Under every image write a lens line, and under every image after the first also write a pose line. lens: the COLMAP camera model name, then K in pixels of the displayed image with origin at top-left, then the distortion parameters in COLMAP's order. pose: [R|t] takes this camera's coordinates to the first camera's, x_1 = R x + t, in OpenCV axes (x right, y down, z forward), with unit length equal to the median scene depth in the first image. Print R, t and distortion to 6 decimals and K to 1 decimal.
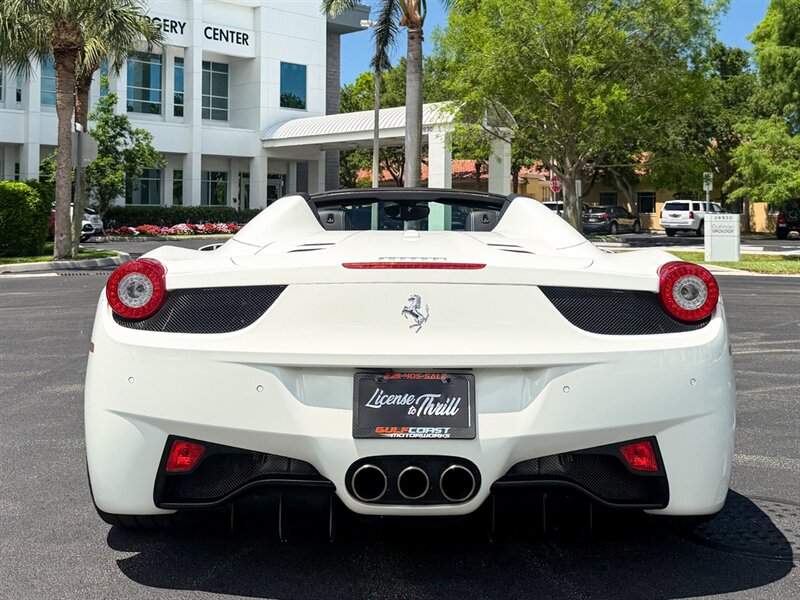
lens RADIAL K [[911.9, 0, 402.1], [0, 911.9, 199.8], [0, 0, 1]] dist [0.184993, -0.349521]
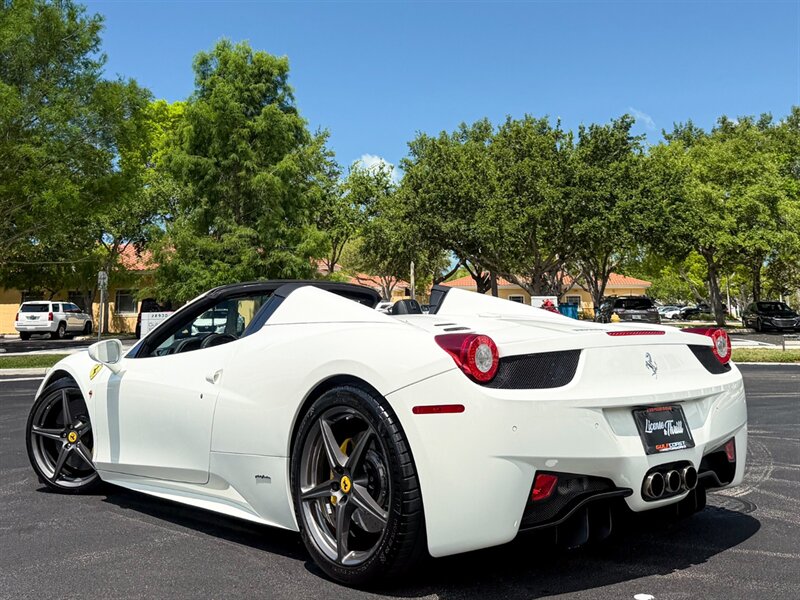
lens RADIAL K [[936.6, 0, 412.4], [0, 936.6, 152.0], [0, 0, 1]] dist [0.179473, -0.393545]
pose [[0.753048, 0.097542, 0.650695, -1.296597], [0.004049, 0.988244, -0.152828, 0.017101], [-0.657953, 0.117721, 0.743801, 0.075254]]
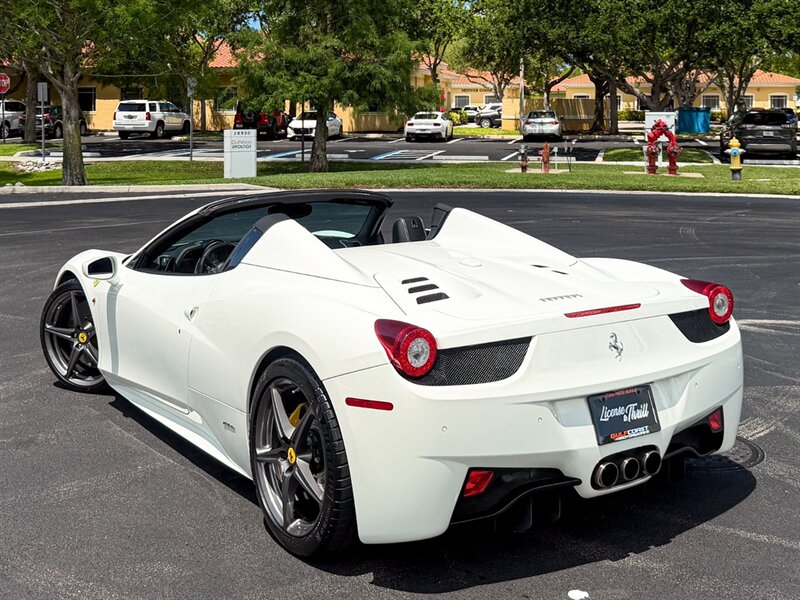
lens RADIAL K [[1024.7, 0, 400.9], [0, 1024.7, 106.6], [0, 0, 1]] dist [0.204360, -0.498931]
pose [[0.831170, -0.004804, 0.555997, -1.118001], [-0.005799, 0.999833, 0.017309, -0.261000], [-0.555987, -0.017611, 0.831004, -0.113383]]
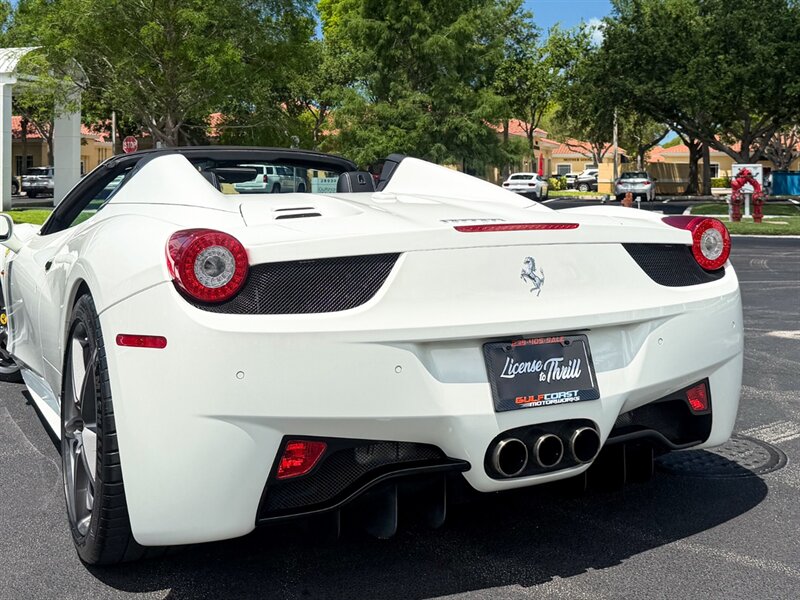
lens RADIAL K [[941.0, 0, 422.5], [0, 941.0, 176.9], [0, 0, 1]] dist [0.182714, -0.401853]
pose [[0.880032, -0.004536, 0.474893, -0.554809], [-0.002338, 0.999901, 0.013883, 0.006433], [-0.474909, -0.013328, 0.879934, 0.183509]]
